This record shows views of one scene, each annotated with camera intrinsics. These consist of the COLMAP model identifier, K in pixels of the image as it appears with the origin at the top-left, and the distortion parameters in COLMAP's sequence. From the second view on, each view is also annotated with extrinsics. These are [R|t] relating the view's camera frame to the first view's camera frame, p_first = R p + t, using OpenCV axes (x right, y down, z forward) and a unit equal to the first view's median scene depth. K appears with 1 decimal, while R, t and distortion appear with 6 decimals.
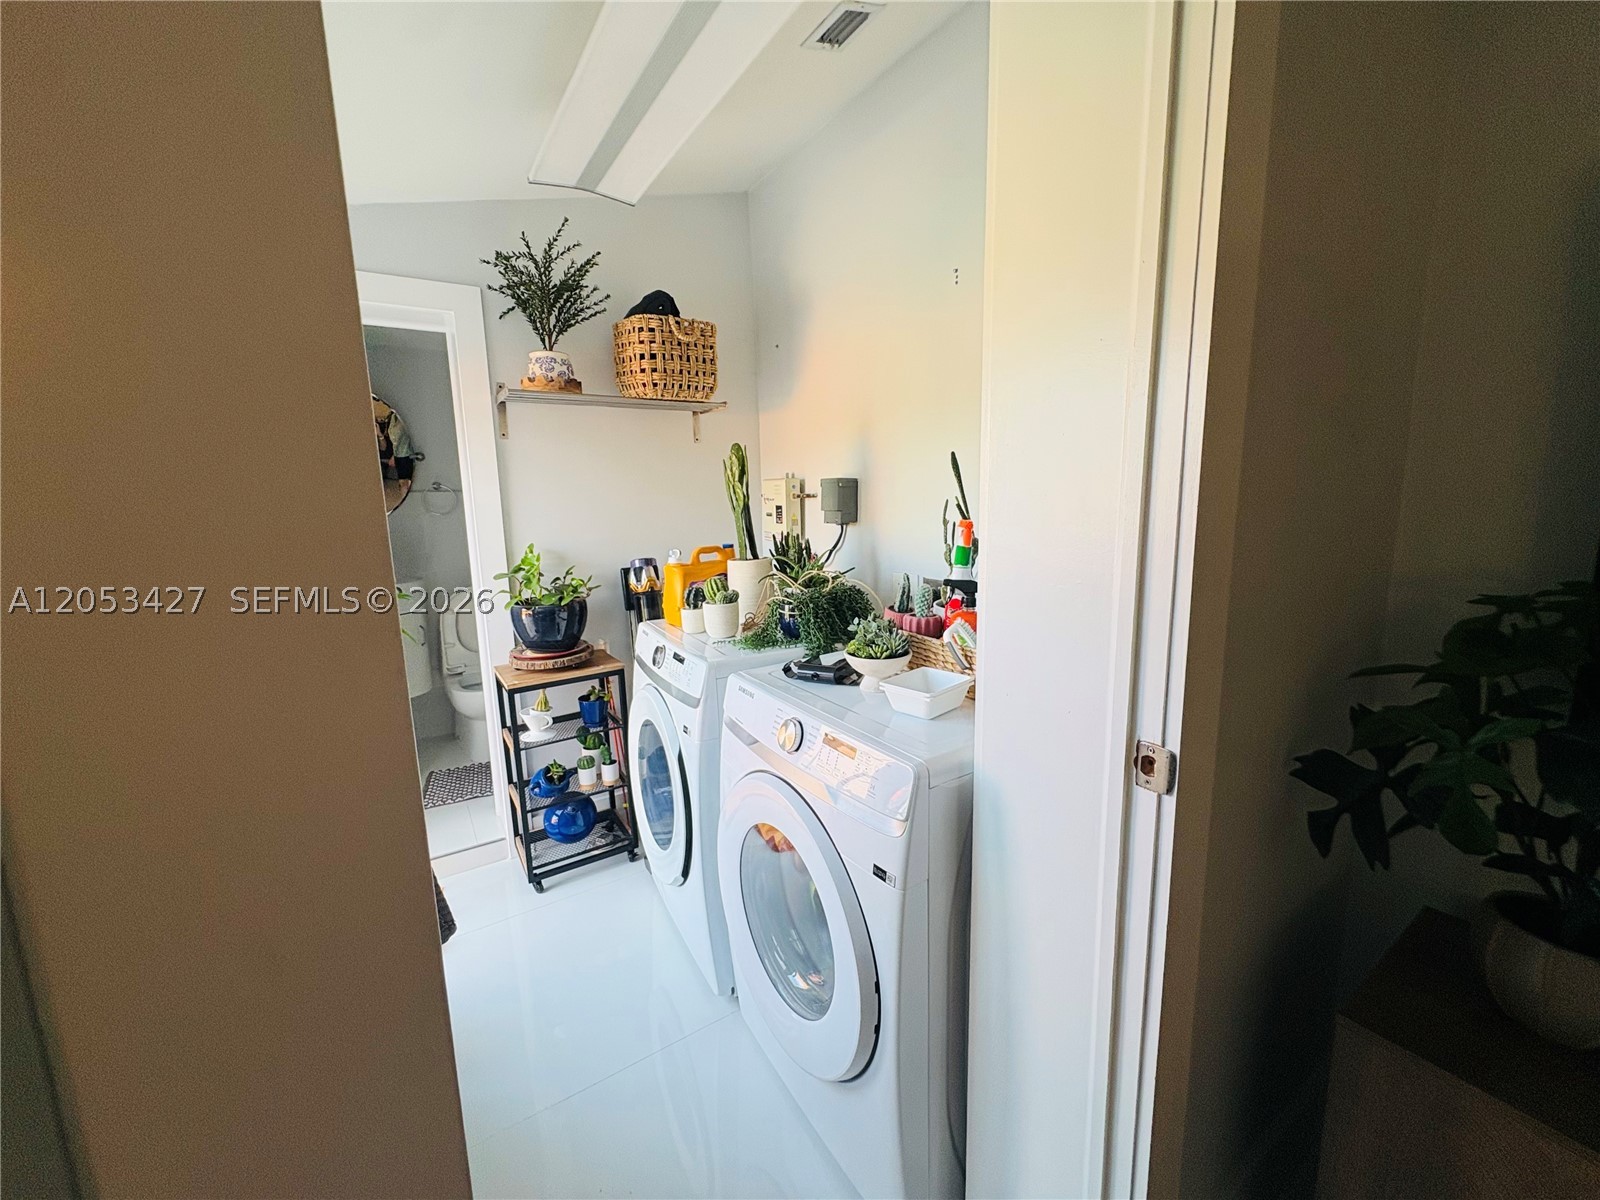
lens RADIAL K [[635.9, 0, 800.0], [0, 635.9, 600.0], [0, 0, 1]] dist [0.000862, 0.000029]
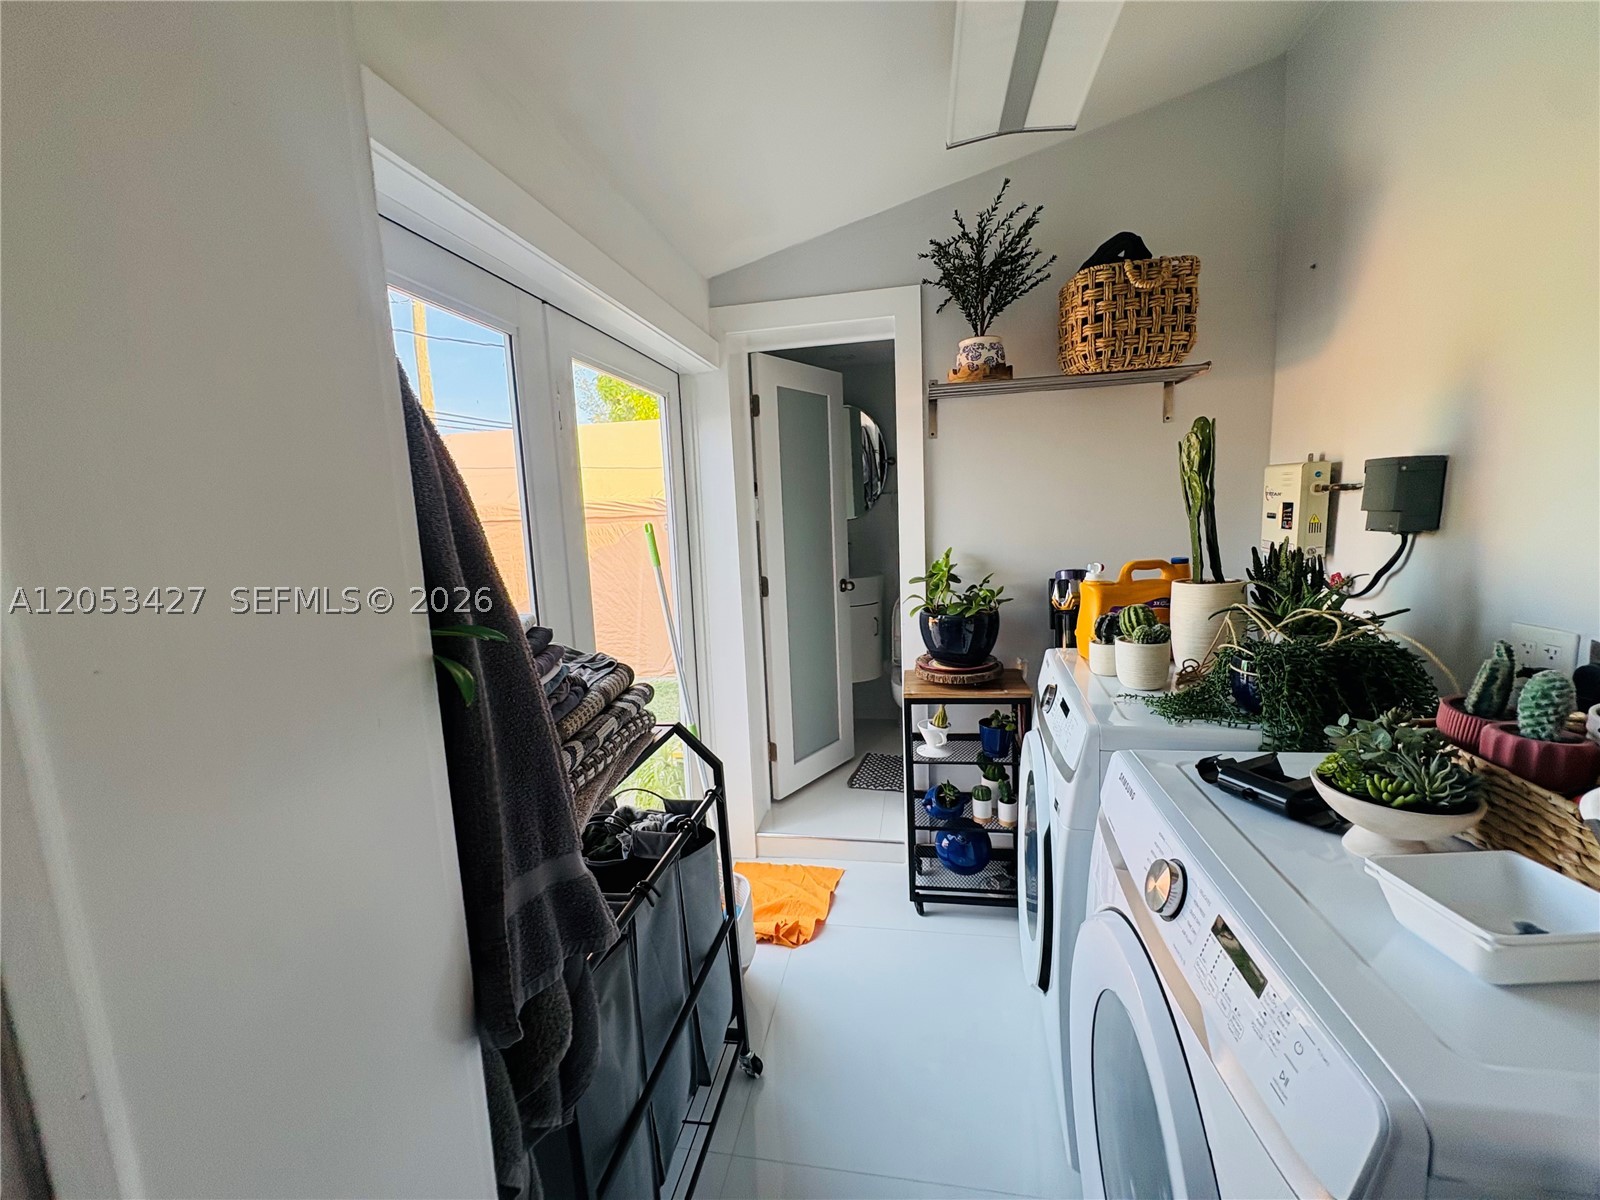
lens RADIAL K [[635.9, 0, 800.0], [0, 635.9, 600.0], [0, 0, 1]] dist [0.000862, 0.000029]
pose [[0.729604, 0.088275, -0.678149, 0.065996], [-0.084394, 0.995676, 0.038810, -0.031207], [0.678643, 0.028916, 0.733899, 0.169658]]
